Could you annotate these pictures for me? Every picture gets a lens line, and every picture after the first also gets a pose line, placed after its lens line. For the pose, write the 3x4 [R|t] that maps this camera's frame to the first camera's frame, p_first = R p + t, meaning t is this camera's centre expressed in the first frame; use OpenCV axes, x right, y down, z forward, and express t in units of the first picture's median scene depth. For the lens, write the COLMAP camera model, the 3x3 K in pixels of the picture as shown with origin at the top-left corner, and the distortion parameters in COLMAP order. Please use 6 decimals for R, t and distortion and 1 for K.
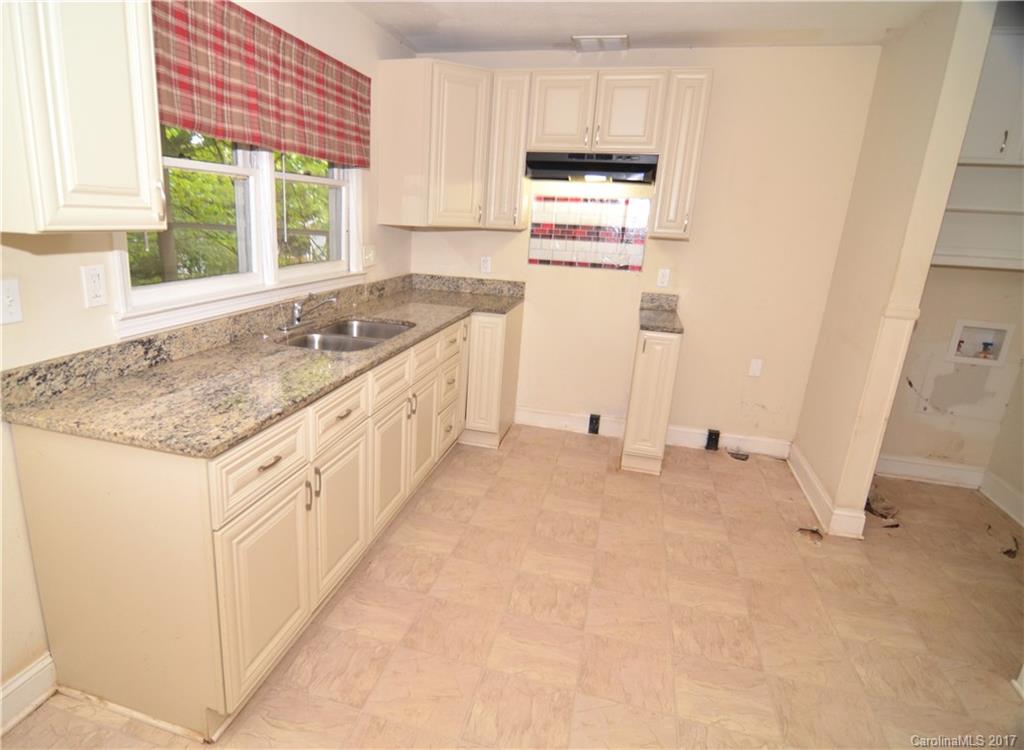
lens RADIAL K [[590.6, 0, 451.9], [0, 590.6, 379.1], [0, 0, 1]] dist [-0.015581, -0.000261]
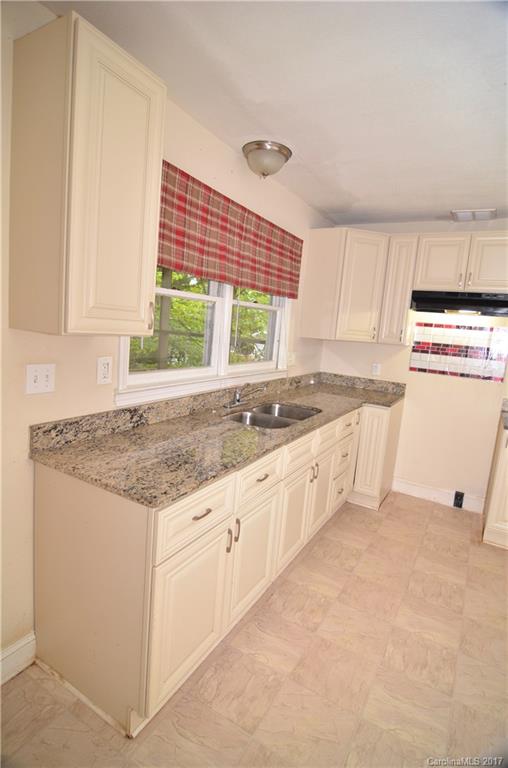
lens RADIAL K [[397.8, 0, 253.2], [0, 397.8, 379.6], [0, 0, 1]] dist [-0.017874, -0.001582]
pose [[0.971563, 0.066553, -0.227237, -0.014989], [-0.099425, 0.985649, -0.136421, -0.028539], [0.214897, 0.155134, 0.964237, 0.095278]]
